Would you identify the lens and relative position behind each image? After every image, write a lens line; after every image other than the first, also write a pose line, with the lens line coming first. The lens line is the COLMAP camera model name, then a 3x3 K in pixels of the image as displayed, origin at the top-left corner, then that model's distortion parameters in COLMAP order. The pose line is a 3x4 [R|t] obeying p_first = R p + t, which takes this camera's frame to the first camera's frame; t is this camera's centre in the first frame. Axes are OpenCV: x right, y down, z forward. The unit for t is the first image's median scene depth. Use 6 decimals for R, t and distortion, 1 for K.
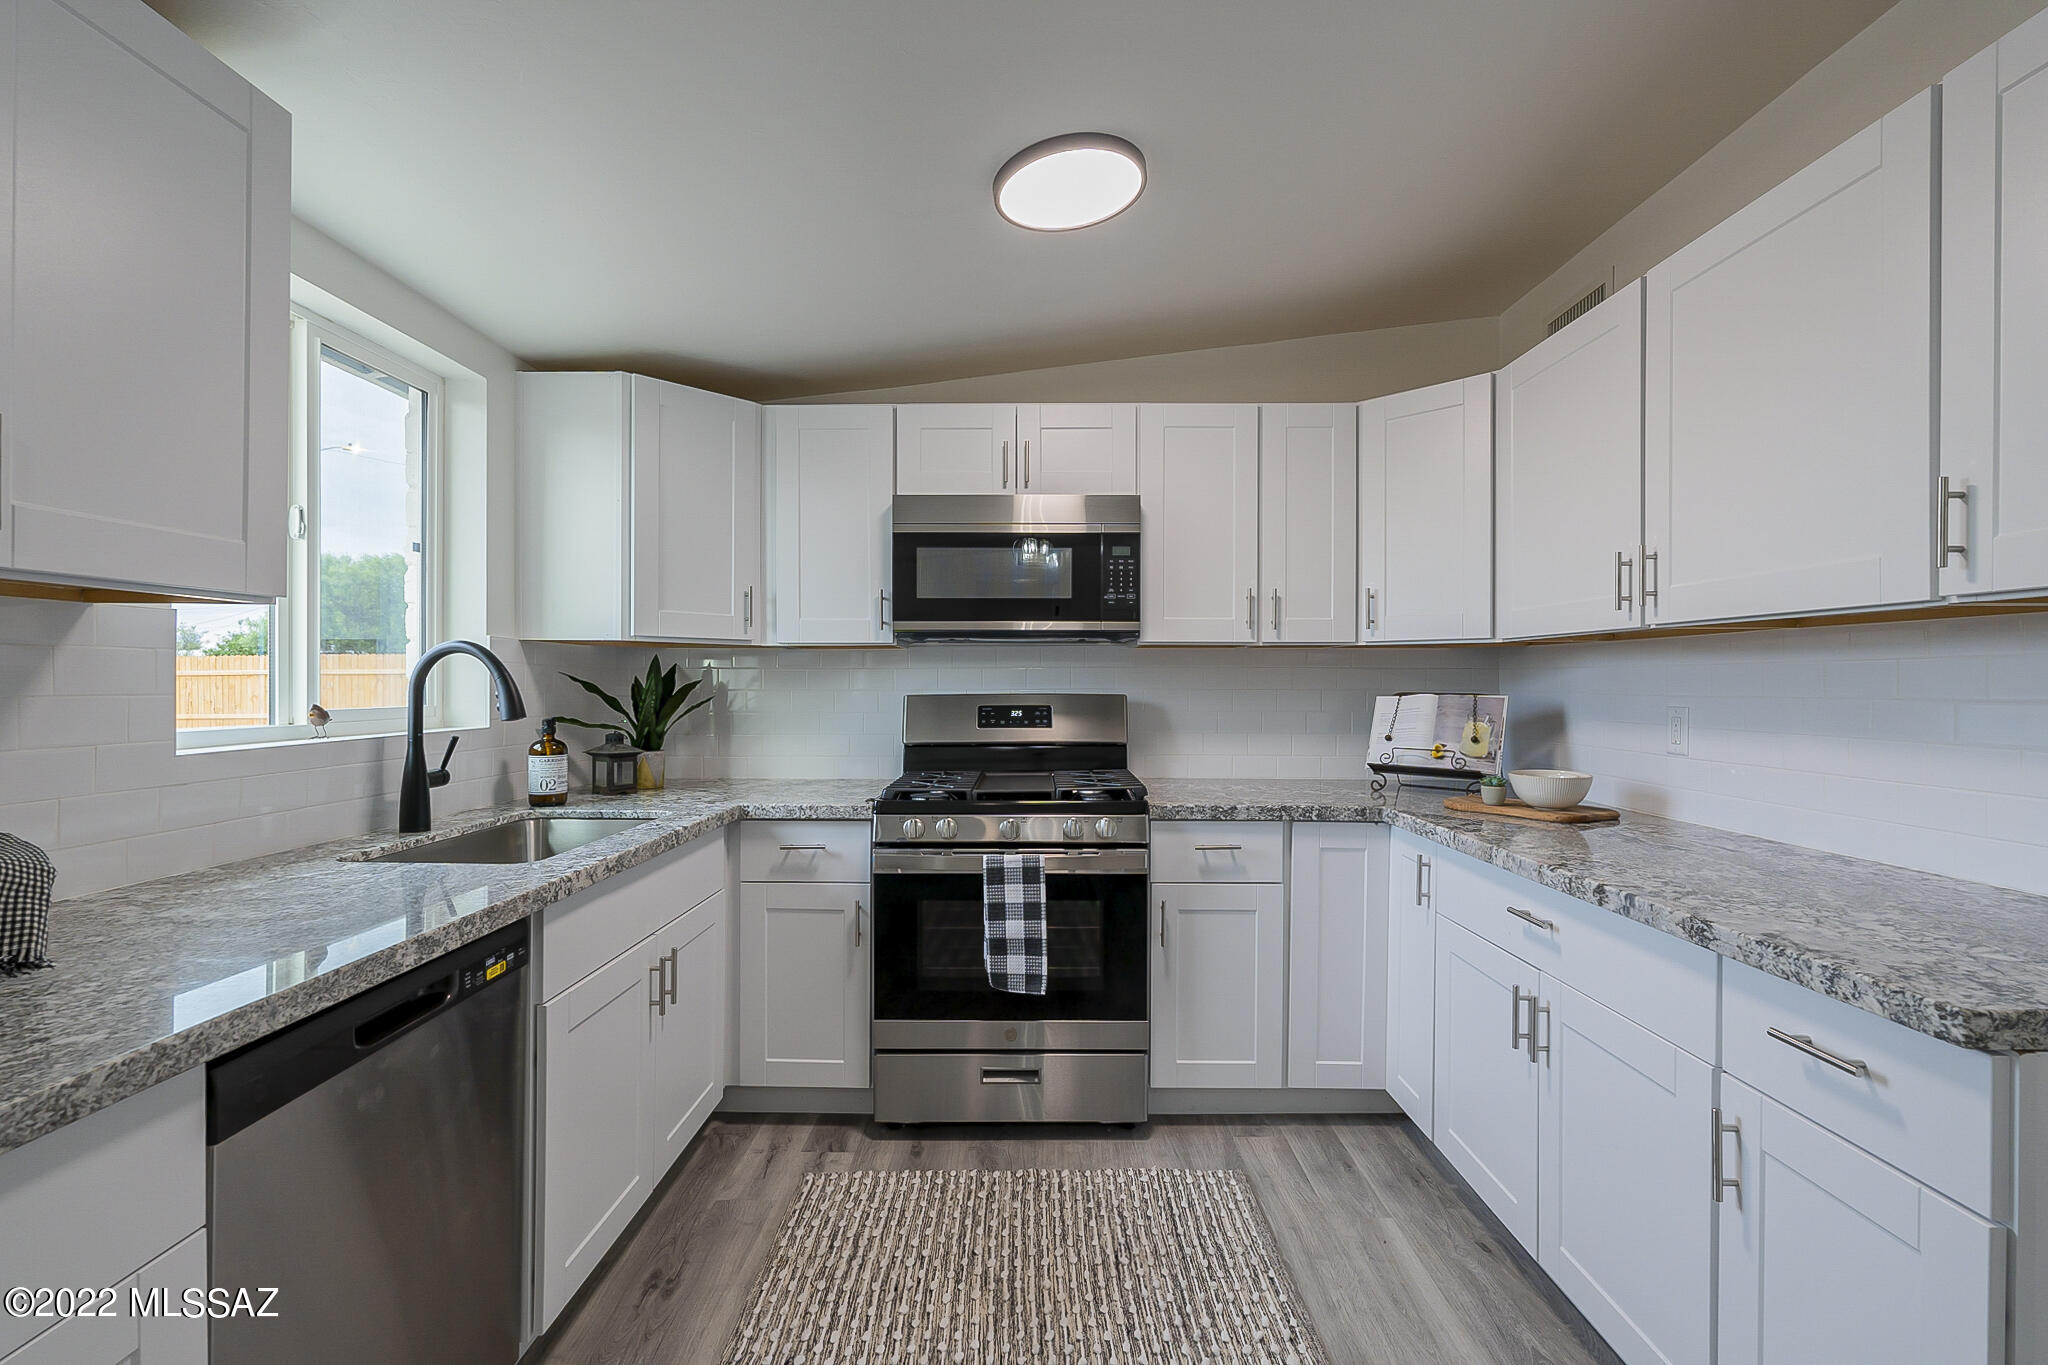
lens RADIAL K [[896.4, 0, 1025.2], [0, 896.4, 683.4], [0, 0, 1]] dist [-0.005137, 0.000389]
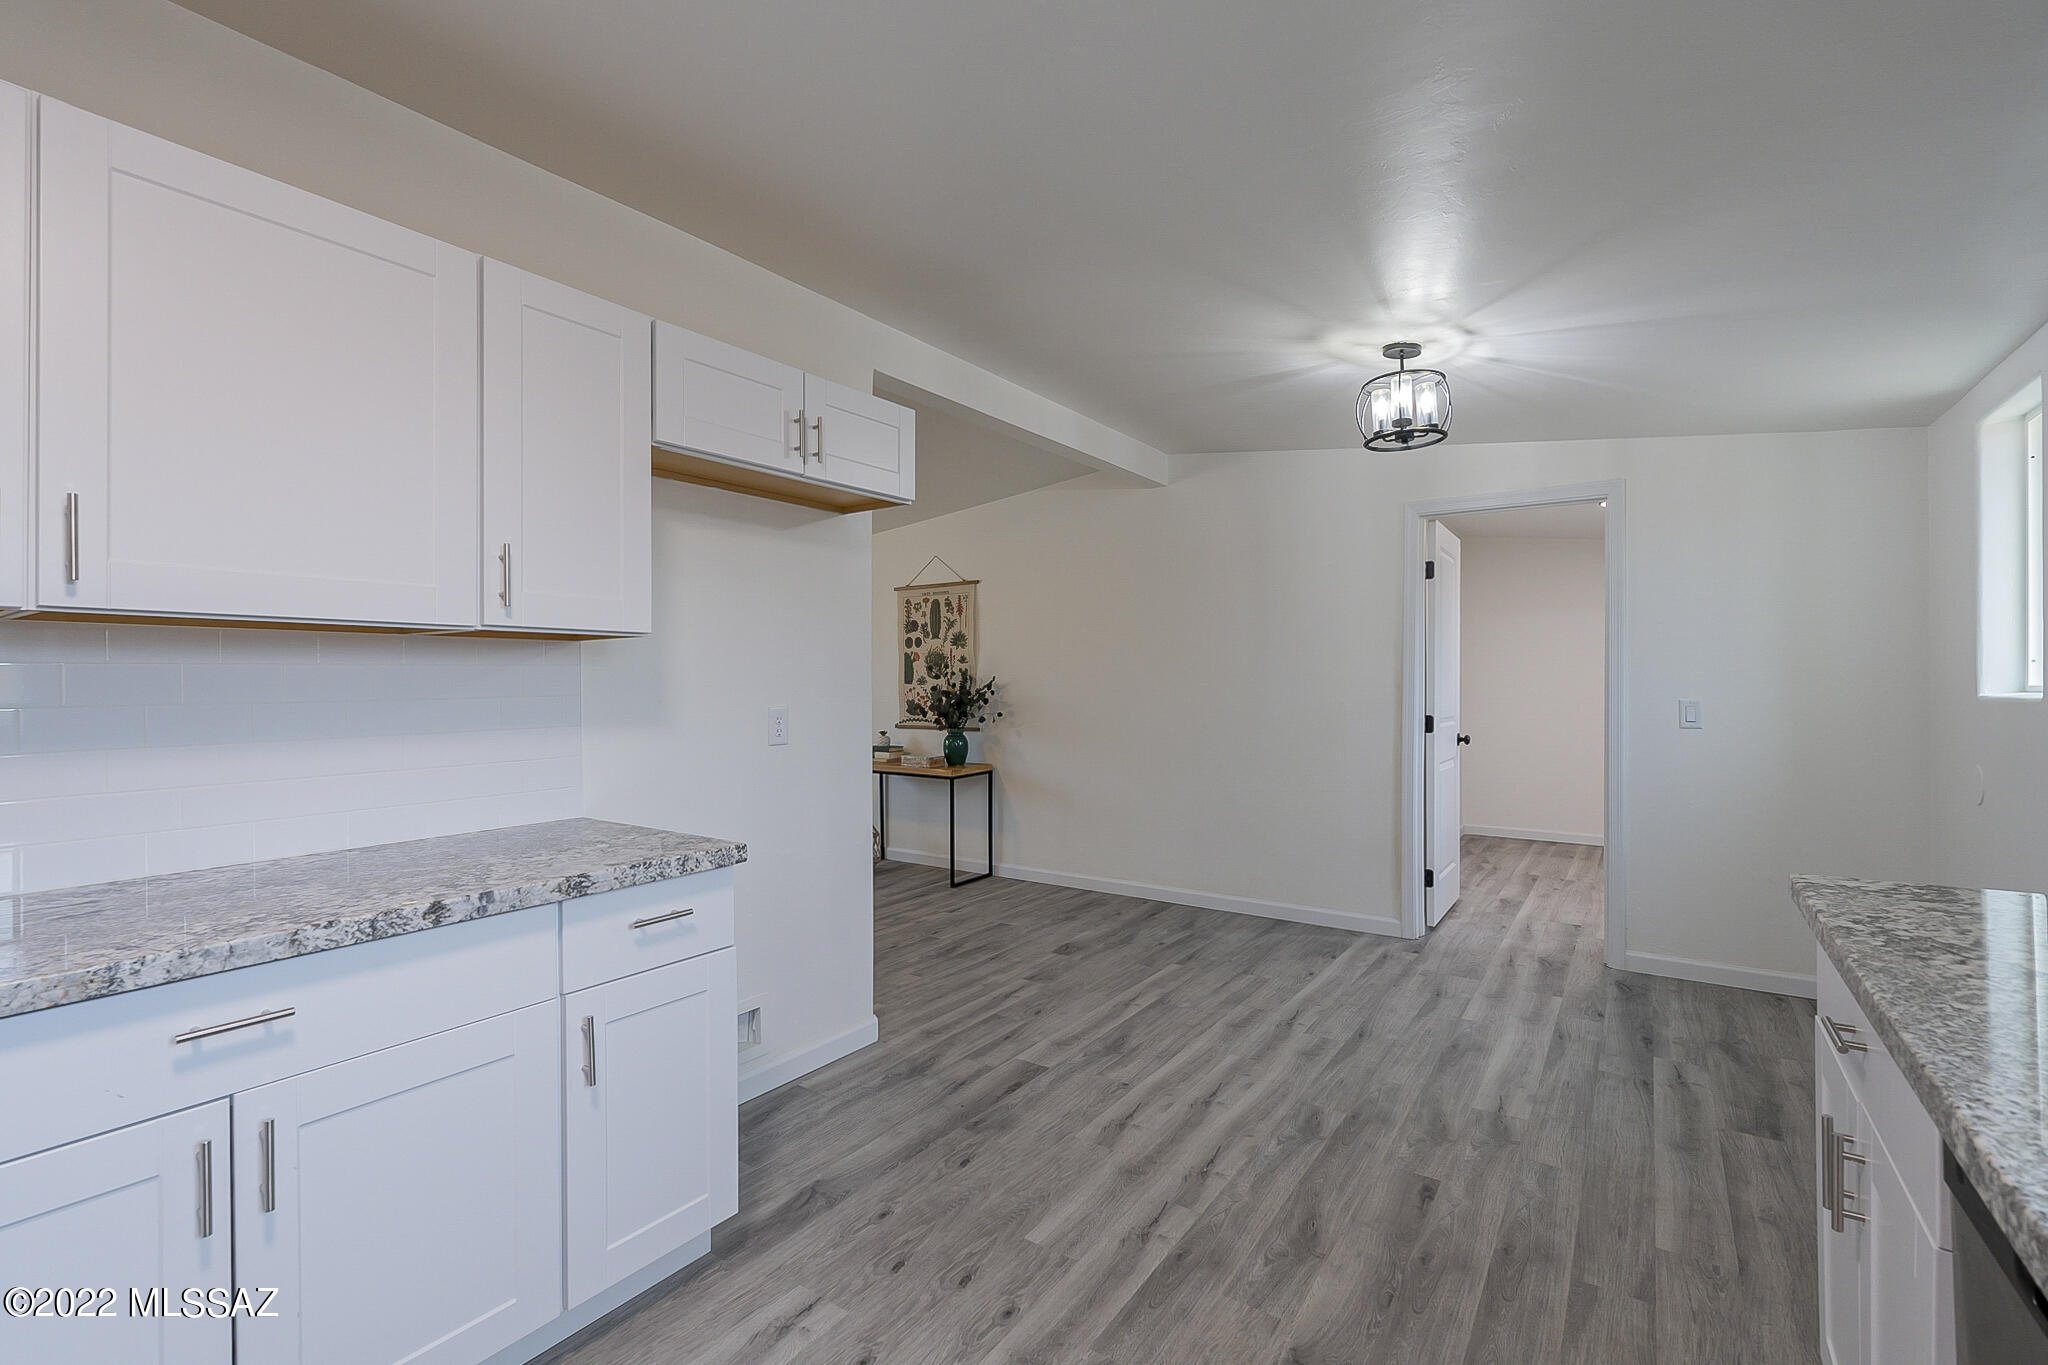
lens RADIAL K [[896.4, 0, 1027.4], [0, 896.4, 678.0], [0, 0, 1]] dist [-0.005137, 0.000389]
pose [[-0.828038, -0.000027, 0.560672, -0.265114], [0.000585, 0.999999, 0.000913, -0.006111], [-0.560672, 0.001084, -0.828037, 0.974648]]
